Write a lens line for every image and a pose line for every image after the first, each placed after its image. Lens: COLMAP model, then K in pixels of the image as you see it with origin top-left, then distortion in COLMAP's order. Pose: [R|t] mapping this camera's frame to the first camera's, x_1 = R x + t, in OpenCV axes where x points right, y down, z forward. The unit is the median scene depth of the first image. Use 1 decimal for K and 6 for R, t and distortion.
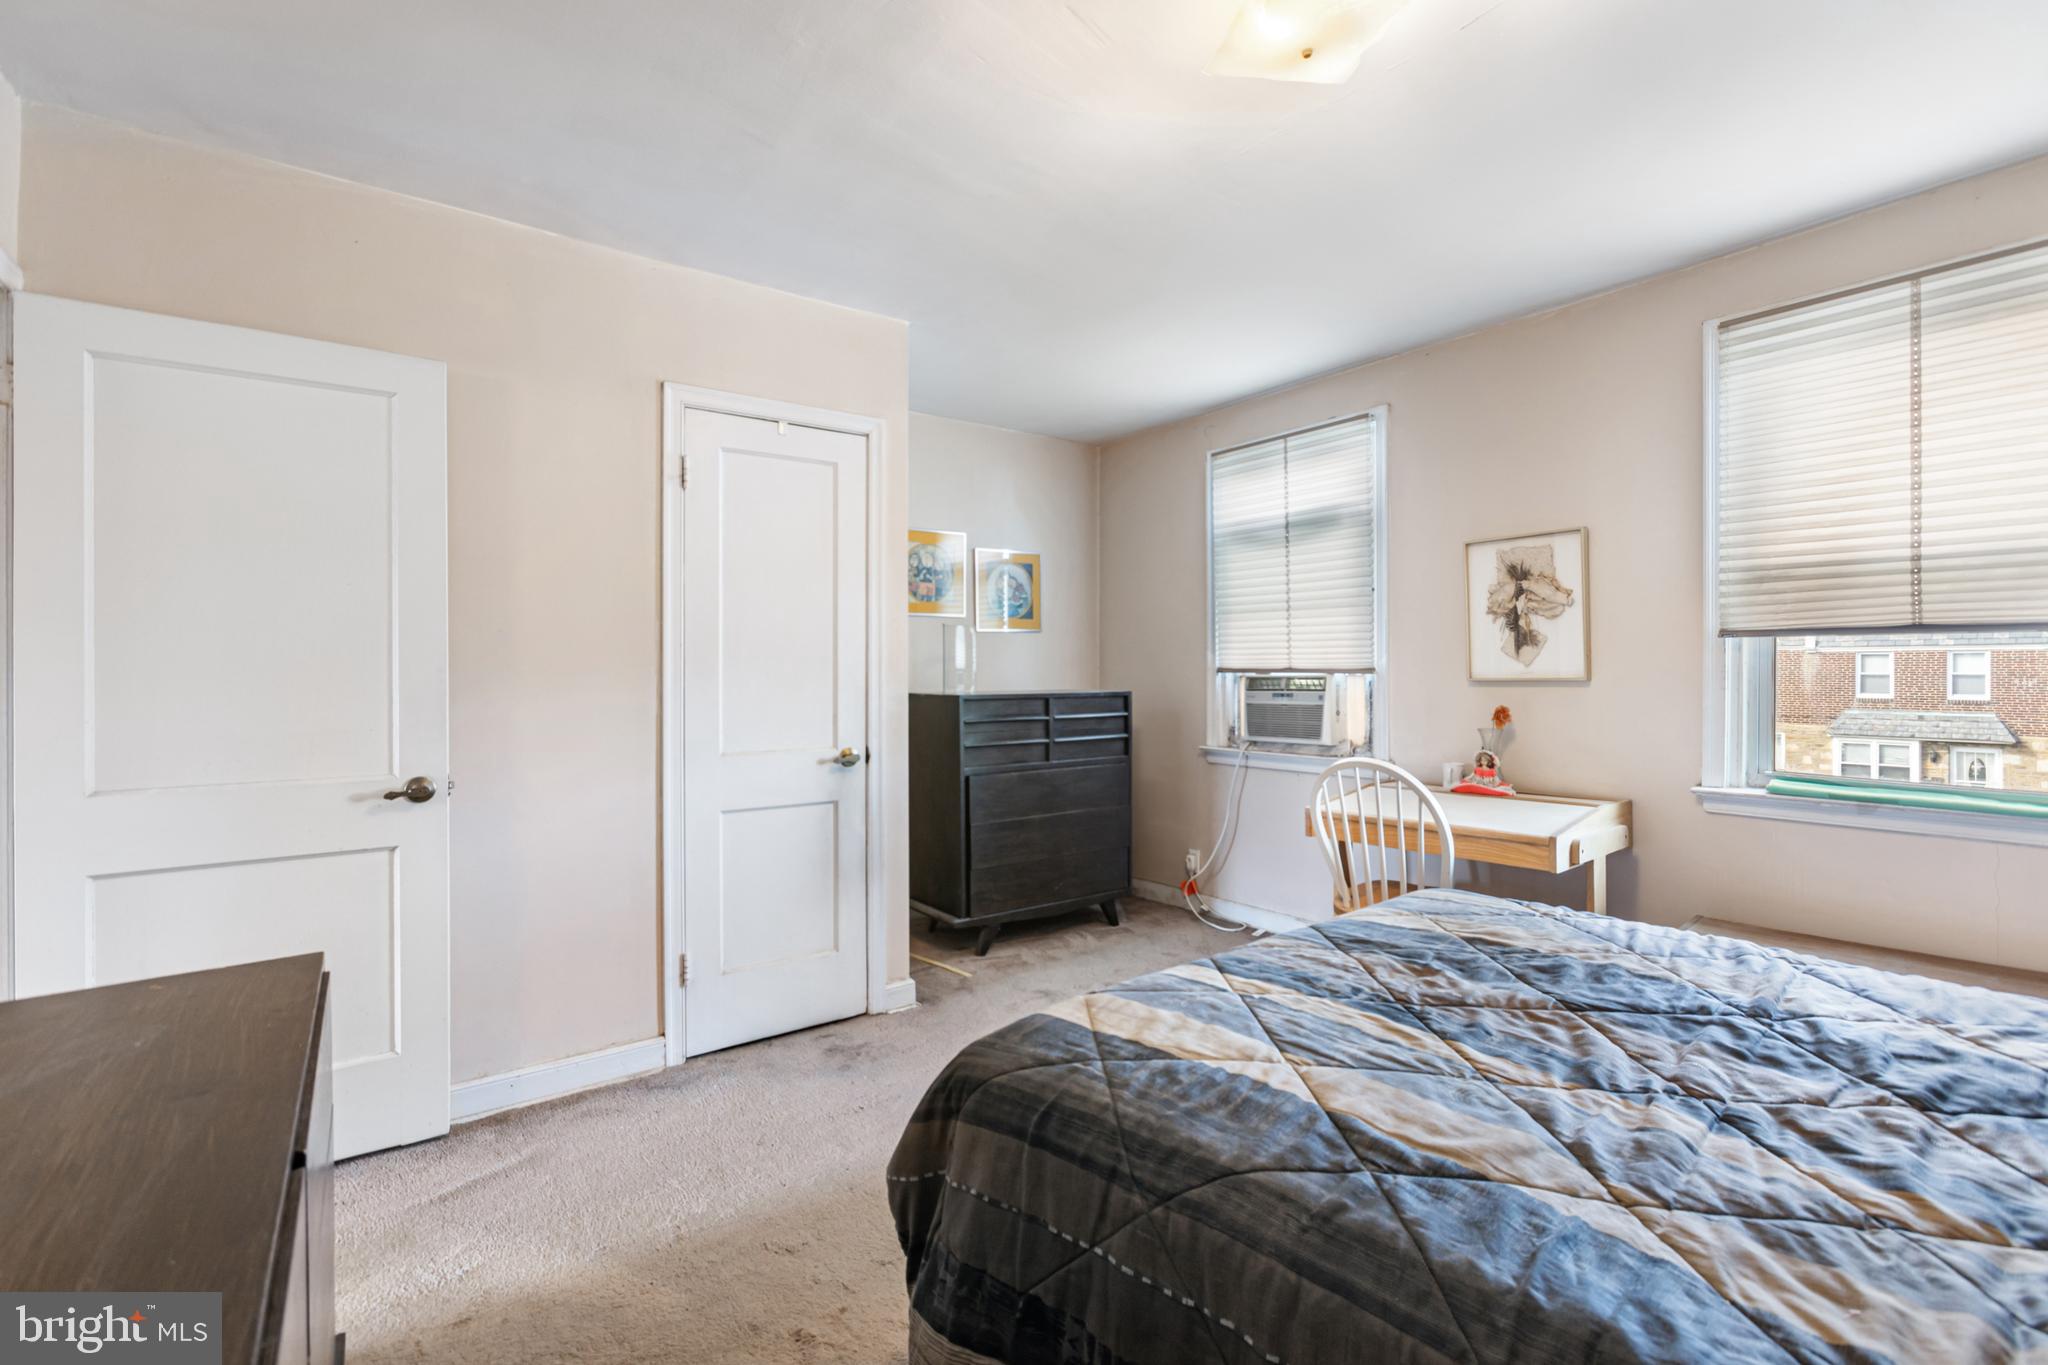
lens RADIAL K [[914.9, 0, 1041.3], [0, 914.9, 680.0], [0, 0, 1]] dist [-0.001380, 0.001199]
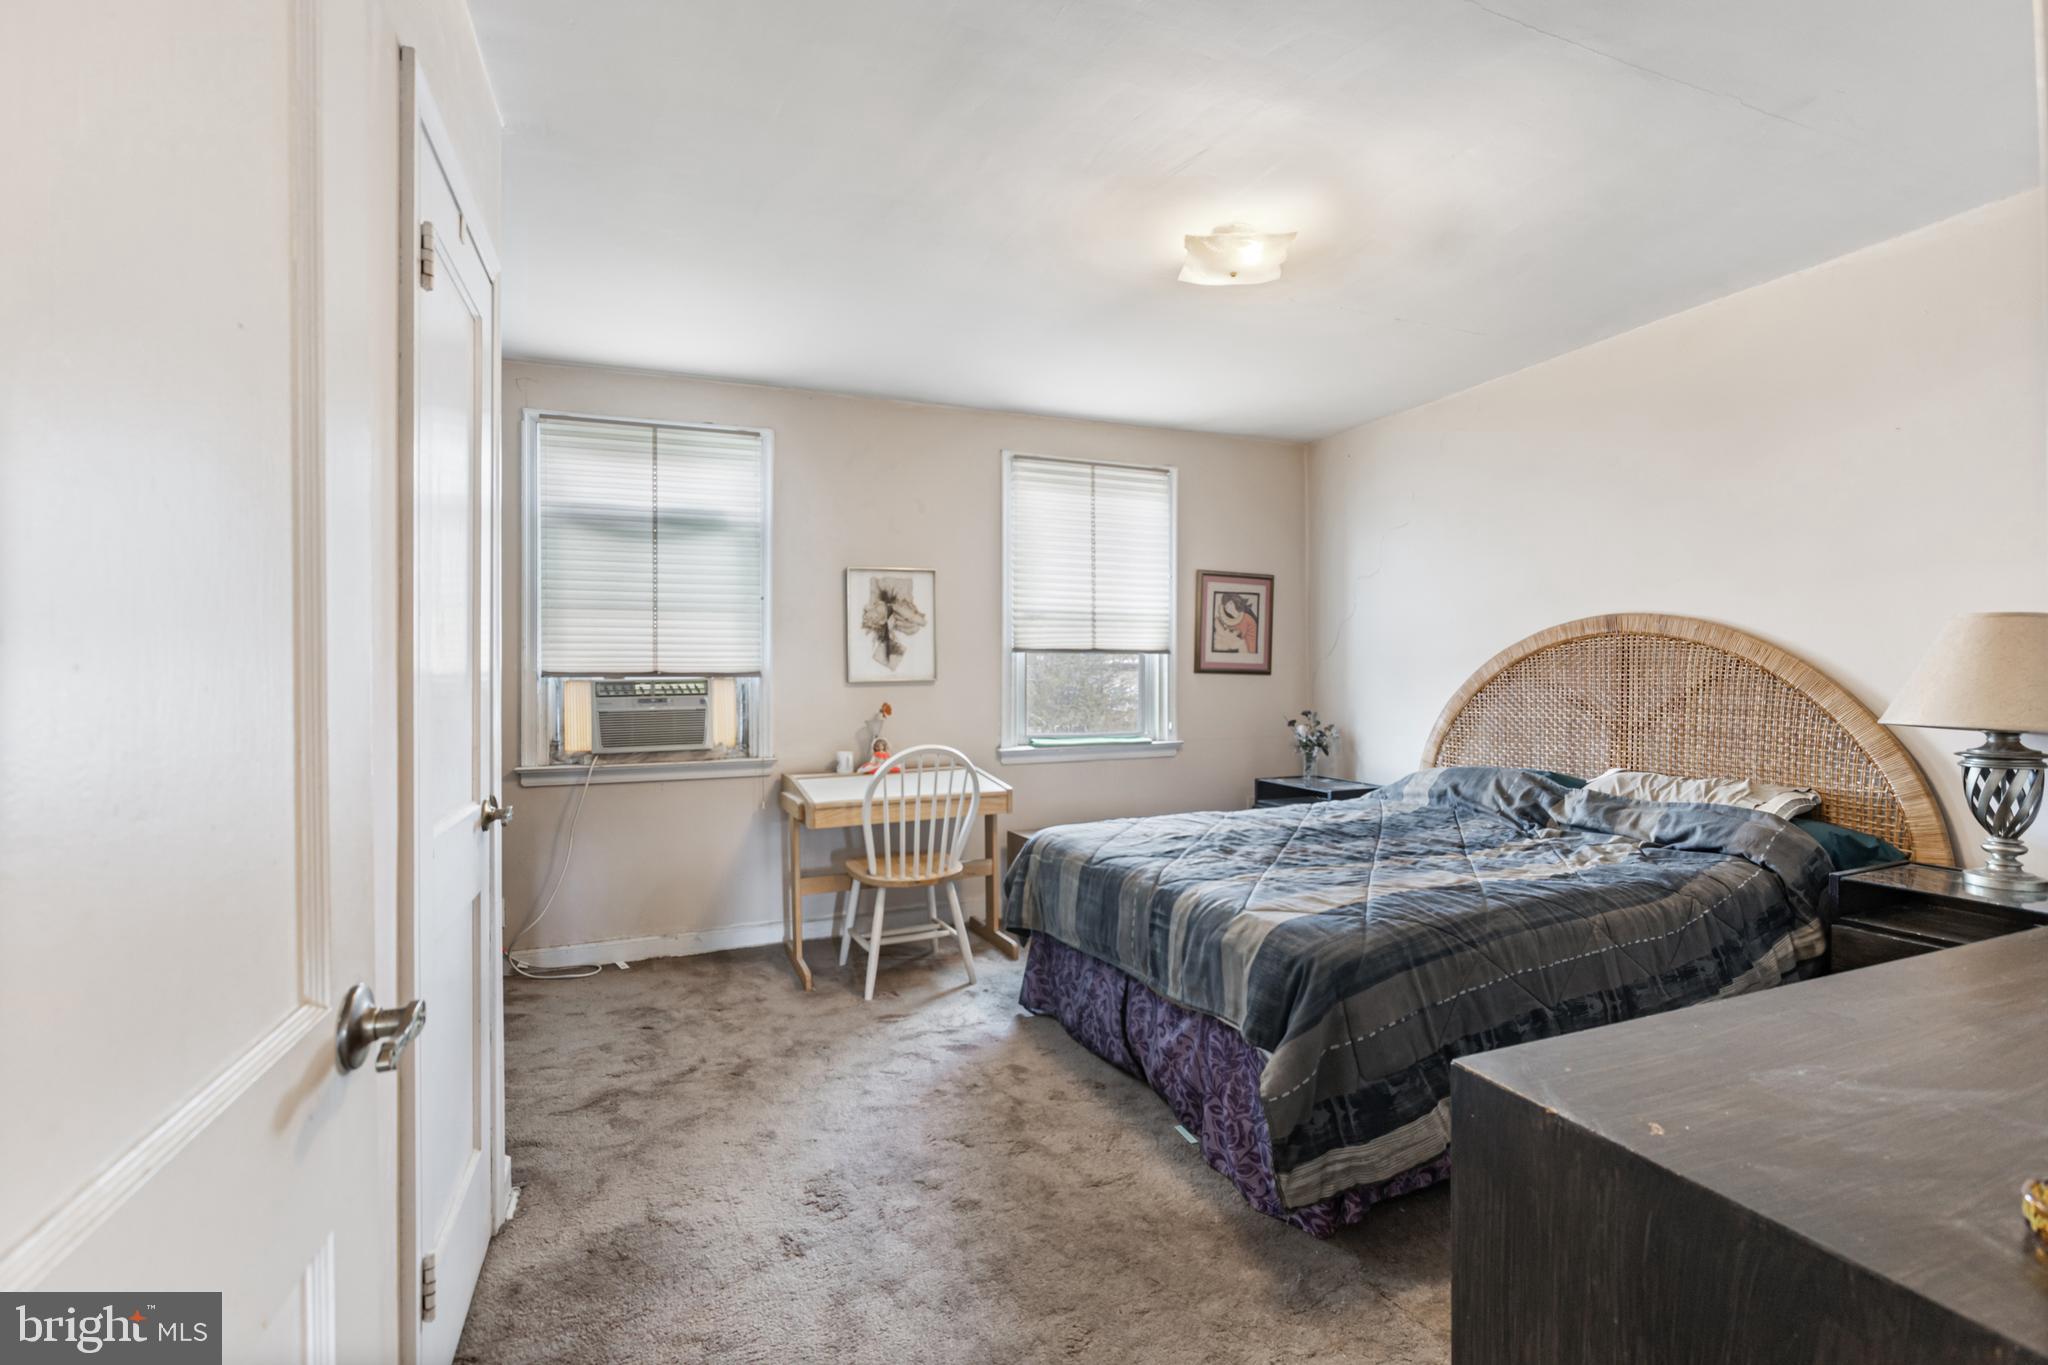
lens RADIAL K [[914.9, 0, 1036.3], [0, 914.9, 678.2], [0, 0, 1]] dist [-0.001380, 0.001199]
pose [[0.253127, -0.005953, 0.967415, -0.658987], [0.014746, 0.999889, 0.002295, -0.003774], [-0.967321, 0.013684, 0.253186, 0.469704]]
